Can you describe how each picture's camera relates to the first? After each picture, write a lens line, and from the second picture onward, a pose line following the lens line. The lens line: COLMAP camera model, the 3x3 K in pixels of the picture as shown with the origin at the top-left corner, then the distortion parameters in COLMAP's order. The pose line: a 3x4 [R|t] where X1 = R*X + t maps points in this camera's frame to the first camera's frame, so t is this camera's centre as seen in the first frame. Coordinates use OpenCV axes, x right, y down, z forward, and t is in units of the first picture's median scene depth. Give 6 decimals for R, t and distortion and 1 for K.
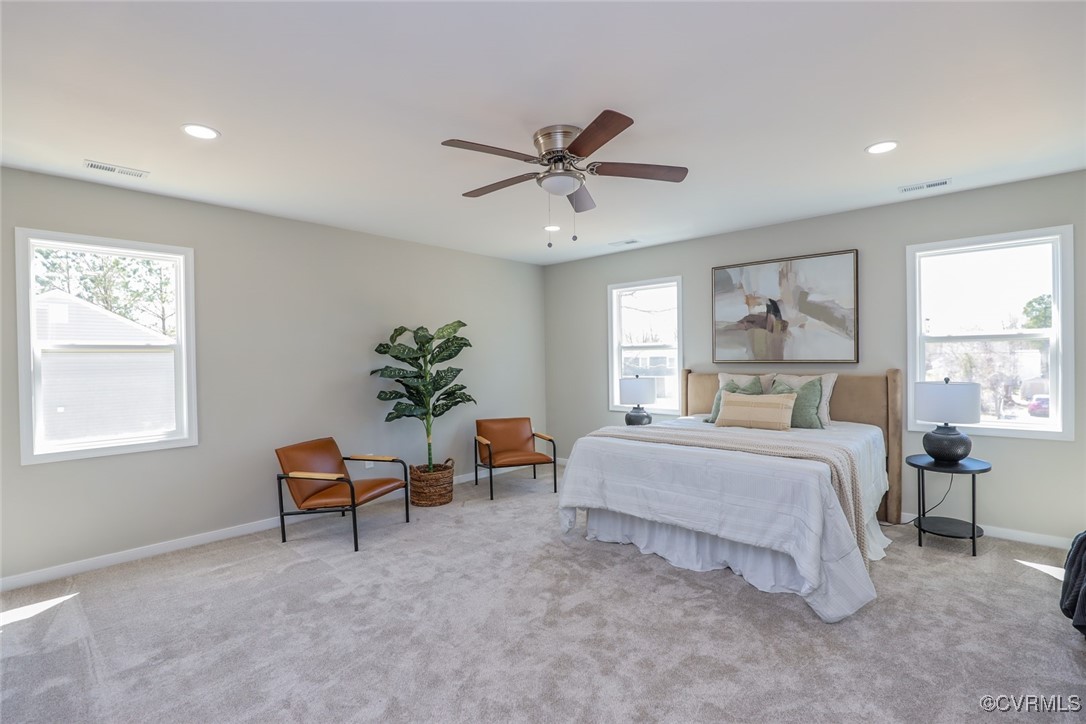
lens RADIAL K [[497.4, 0, 544.3], [0, 497.4, 363.5], [0, 0, 1]] dist [-0.035376, 0.006630]
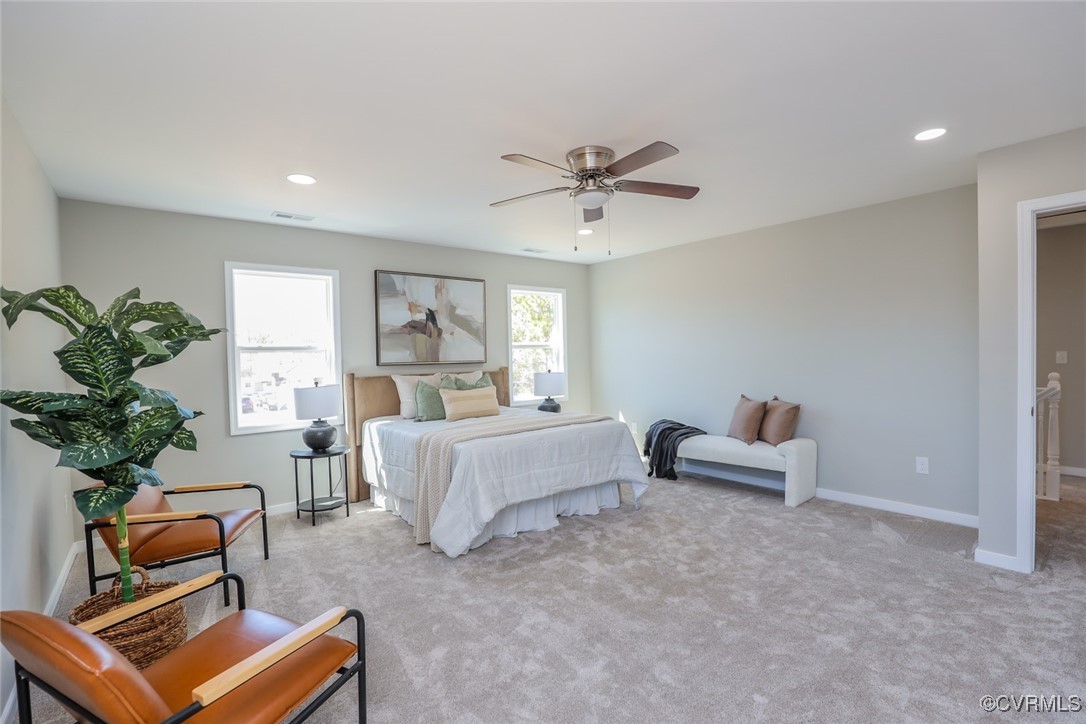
lens RADIAL K [[497.4, 0, 544.3], [0, 497.4, 363.5], [0, 0, 1]] dist [-0.035376, 0.006630]
pose [[0.137677, -0.006317, 0.990457, -0.655986], [0.030817, 0.999523, 0.002091, 0.002863], [-0.989998, 0.030235, 0.137806, 0.588710]]
